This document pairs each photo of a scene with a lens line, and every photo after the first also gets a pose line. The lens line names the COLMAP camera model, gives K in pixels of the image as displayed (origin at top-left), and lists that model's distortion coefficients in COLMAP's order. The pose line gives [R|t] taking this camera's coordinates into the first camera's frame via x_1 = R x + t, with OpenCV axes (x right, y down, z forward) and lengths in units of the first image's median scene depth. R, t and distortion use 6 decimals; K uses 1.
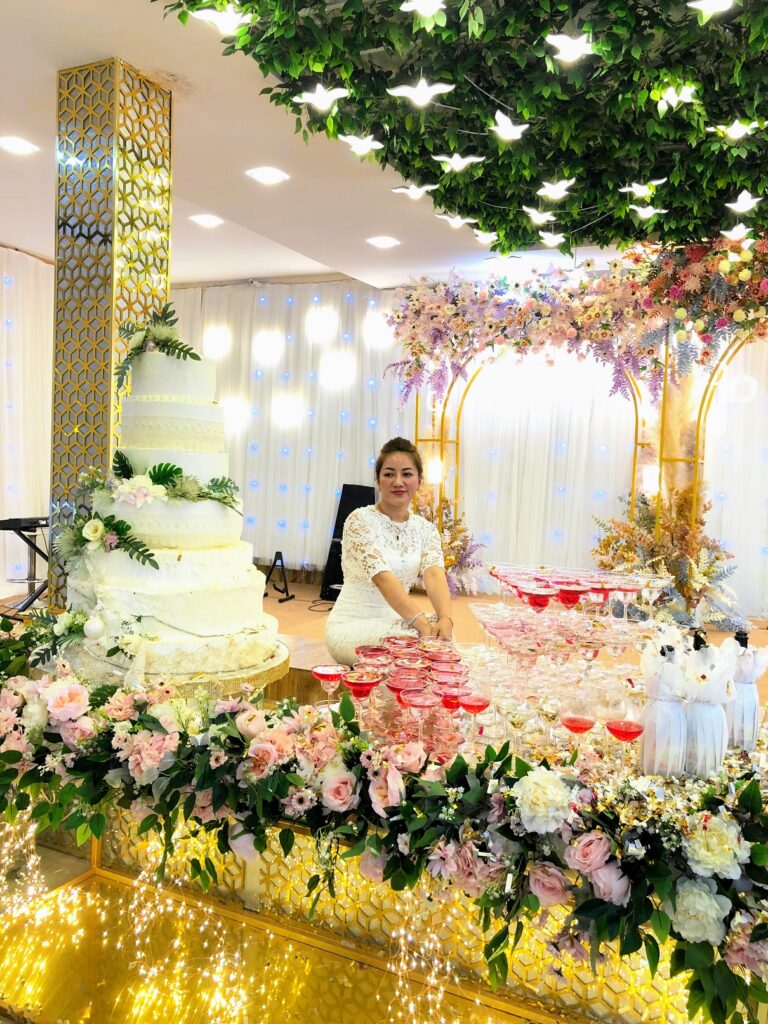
lens RADIAL K [[837.5, 0, 372.3], [0, 837.5, 512.5], [0, 0, 1]] dist [0.039148, -0.199667]
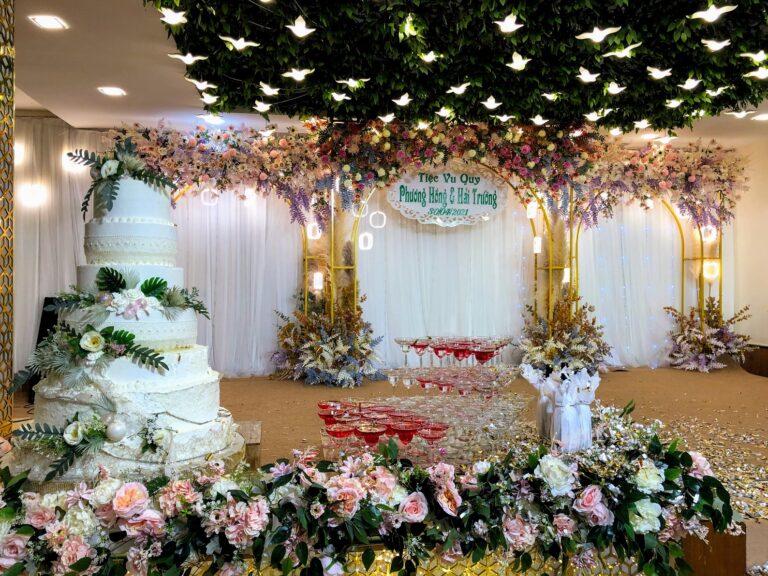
lens RADIAL K [[642.4, 0, 384.0], [0, 642.4, 288.0], [0, 0, 1]] dist [-0.000187, -0.008735]
pose [[0.814557, -0.040528, 0.578666, -0.214023], [0.060687, 0.998036, -0.015525, -0.005095], [-0.576900, 0.047763, 0.815417, 0.045978]]
